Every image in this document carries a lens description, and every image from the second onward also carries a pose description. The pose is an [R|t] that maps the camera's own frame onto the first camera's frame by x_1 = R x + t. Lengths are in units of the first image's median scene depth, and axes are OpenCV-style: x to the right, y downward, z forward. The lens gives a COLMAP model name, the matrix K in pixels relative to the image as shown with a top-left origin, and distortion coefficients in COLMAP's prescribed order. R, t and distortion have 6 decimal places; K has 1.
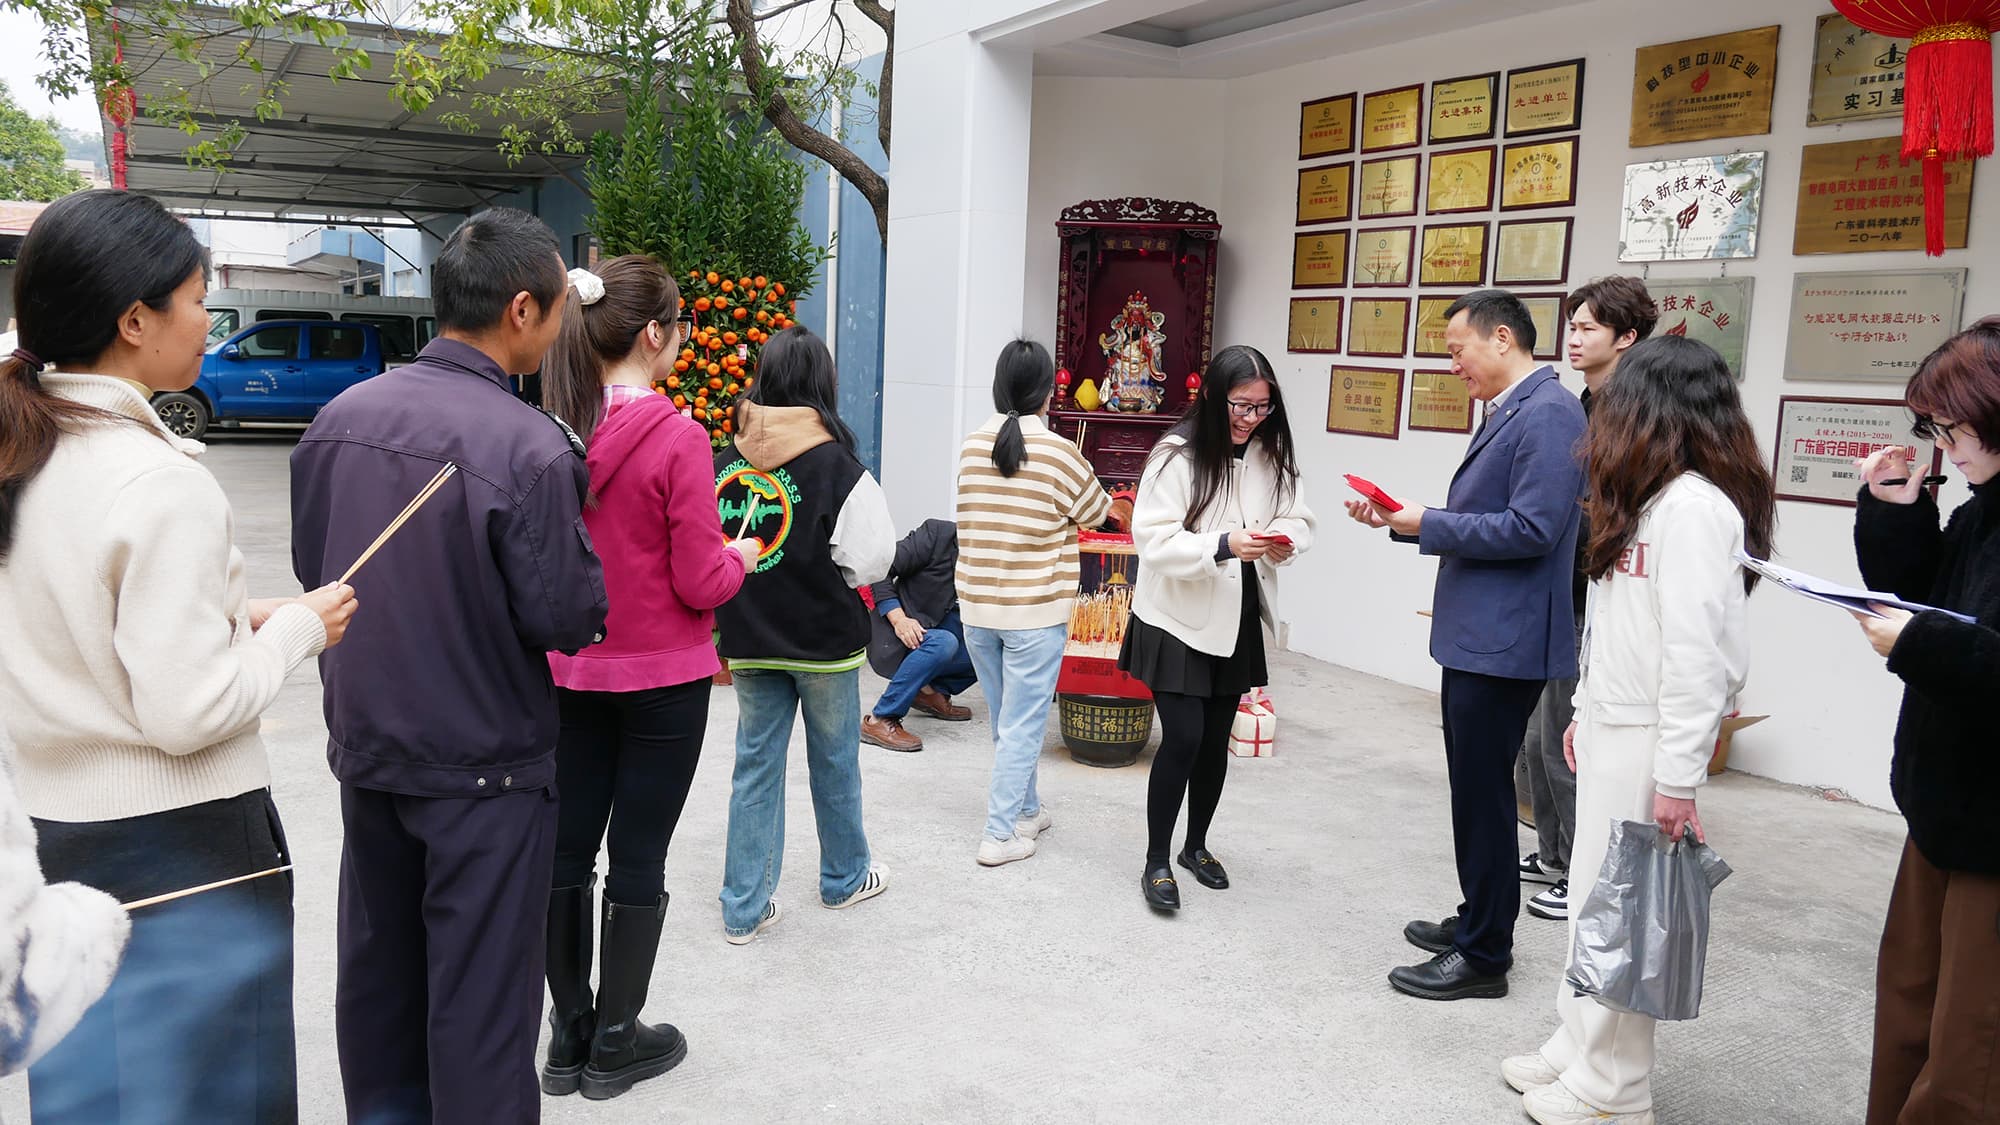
lens RADIAL K [[1418.5, 0, 995.3], [0, 1418.5, 560.8], [0, 0, 1]] dist [-0.057695, 0.027365]
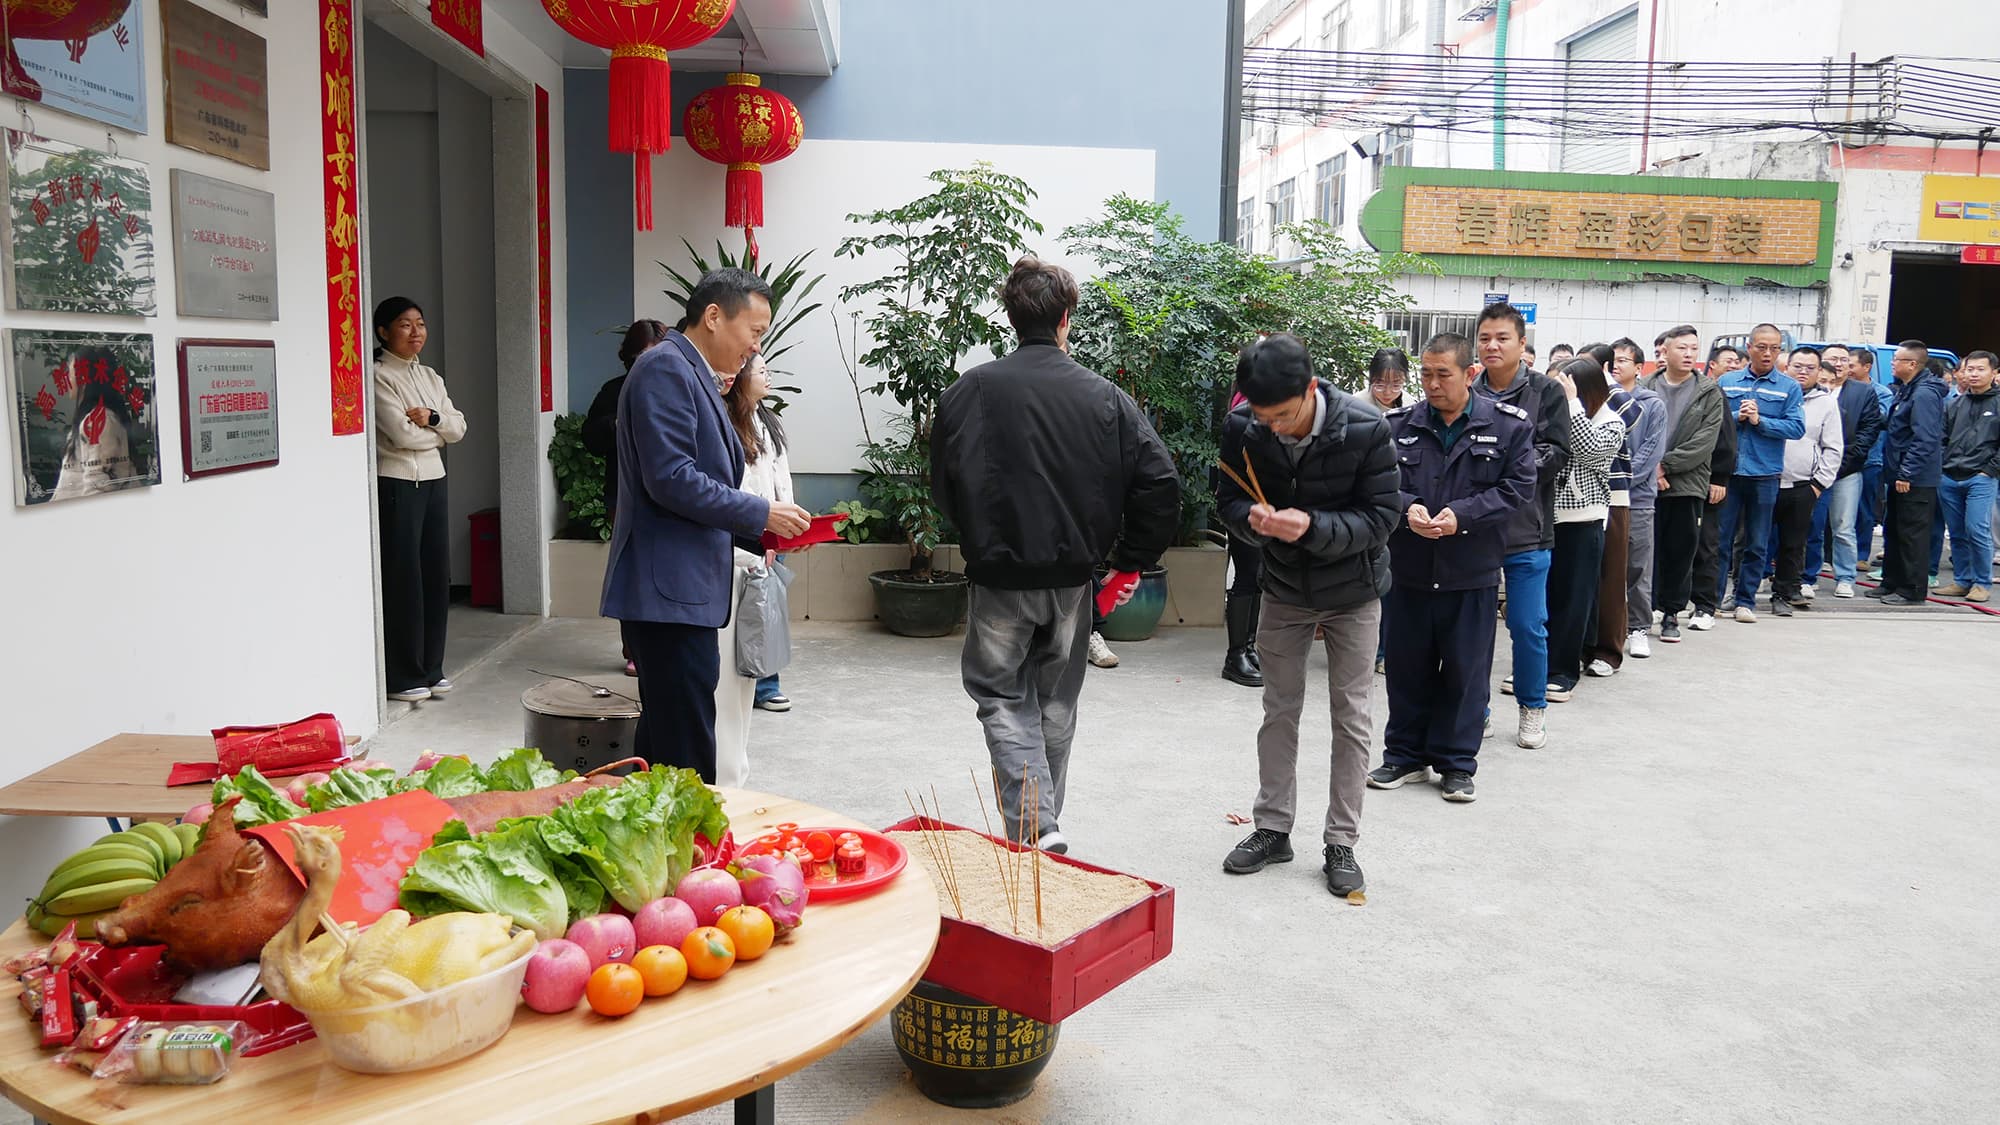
lens RADIAL K [[1418.5, 0, 997.4], [0, 1418.5, 557.6], [0, 0, 1]] dist [-0.057695, 0.027365]
pose [[-0.882958, -0.116210, 0.454840, -0.135445], [0.012257, 0.962839, 0.269796, -0.173998], [-0.469291, 0.243794, -0.848723, 1.263714]]
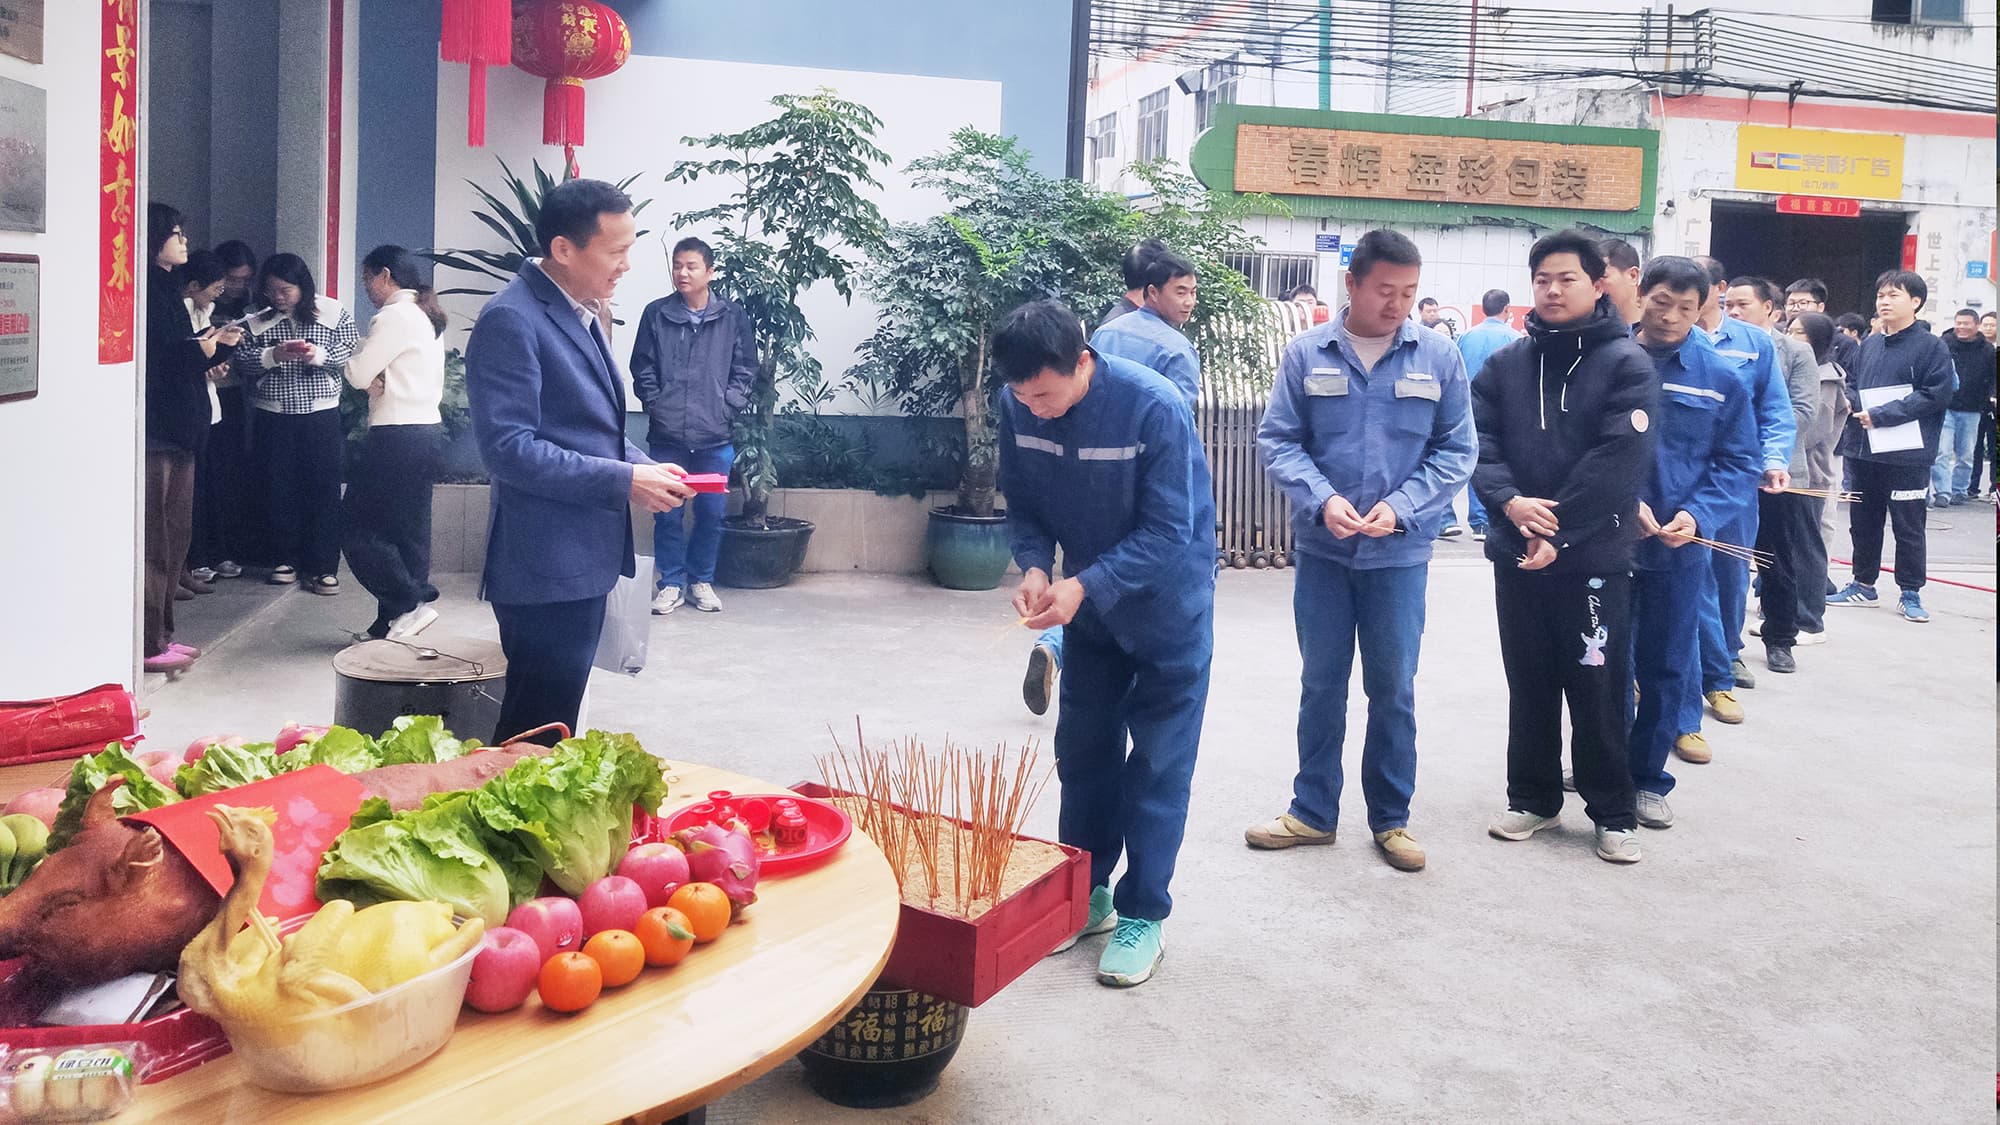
lens RADIAL K [[1505.4, 0, 1006.0], [0, 1505.4, 385.1], [0, 0, 1]] dist [0.024161, -0.033183]
pose [[-0.937066, -0.090001, 0.337353, -0.109178], [-0.024862, 0.980953, 0.192647, -0.176695], [-0.348266, 0.172136, -0.921455, 1.286791]]
